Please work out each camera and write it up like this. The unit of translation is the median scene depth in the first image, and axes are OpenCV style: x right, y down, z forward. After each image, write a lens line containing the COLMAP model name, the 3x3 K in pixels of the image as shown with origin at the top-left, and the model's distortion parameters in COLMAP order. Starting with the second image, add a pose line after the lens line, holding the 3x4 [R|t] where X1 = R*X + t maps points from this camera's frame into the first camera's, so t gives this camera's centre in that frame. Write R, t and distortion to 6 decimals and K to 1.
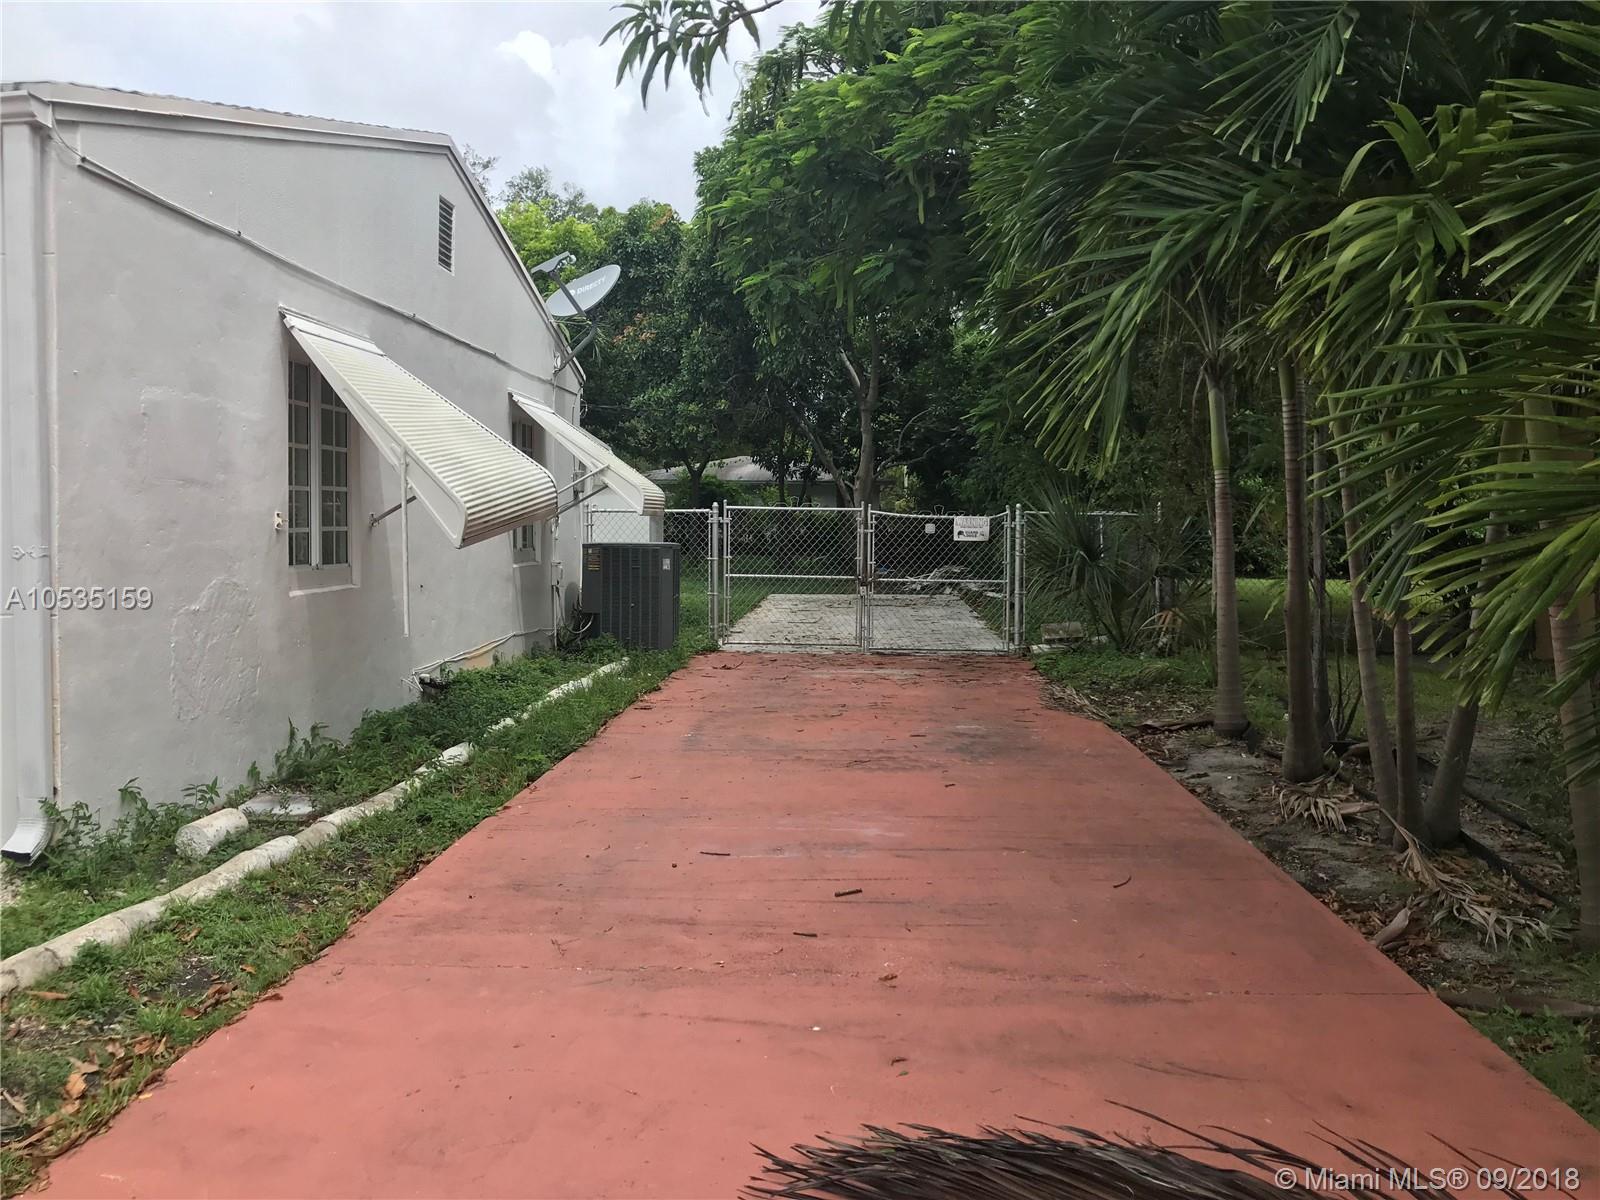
lens RADIAL K [[1309.4, 0, 792.0], [0, 1309.4, 583.7], [0, 0, 1]] dist [0.045223, -0.072866]
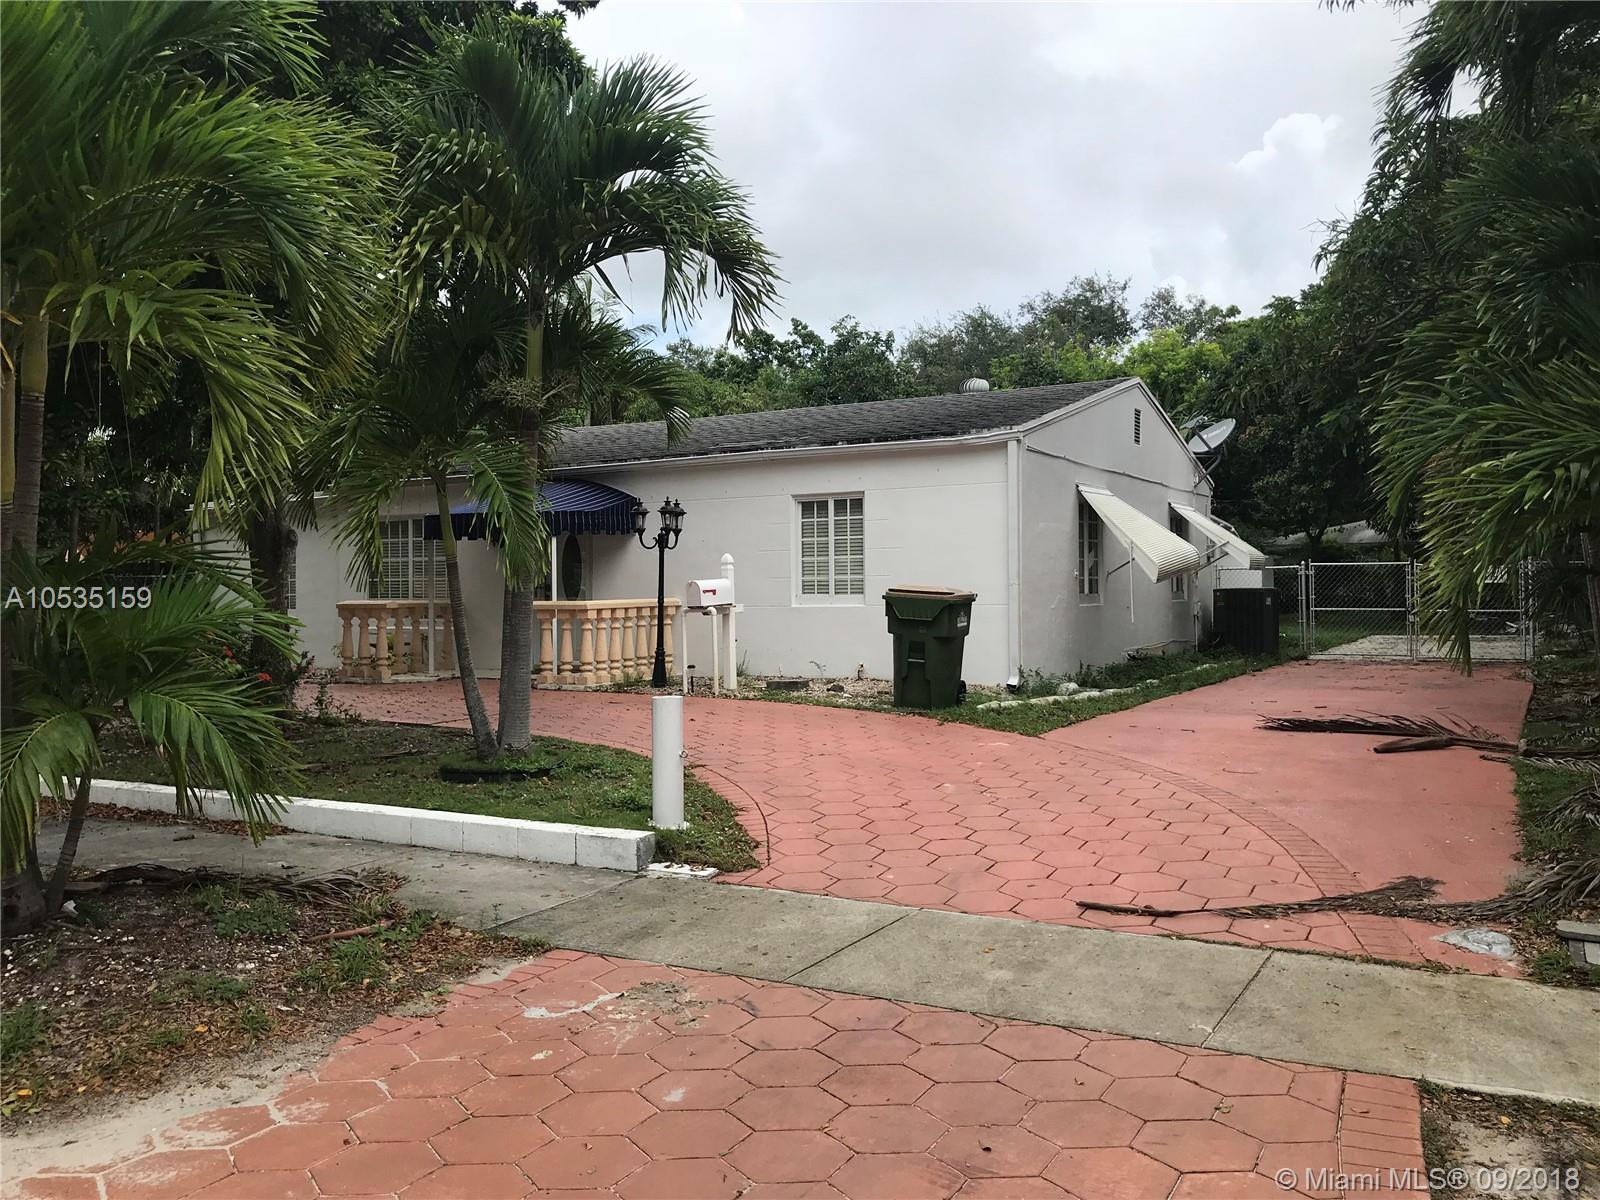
lens RADIAL K [[1309.4, 0, 792.0], [0, 1309.4, 583.7], [0, 0, 1]] dist [0.045223, -0.072866]
pose [[0.891118, -0.020123, -0.453325, 0.117388], [-0.003604, 0.998671, -0.051416, 0.050418], [0.453757, 0.047452, 0.889861, -0.706183]]
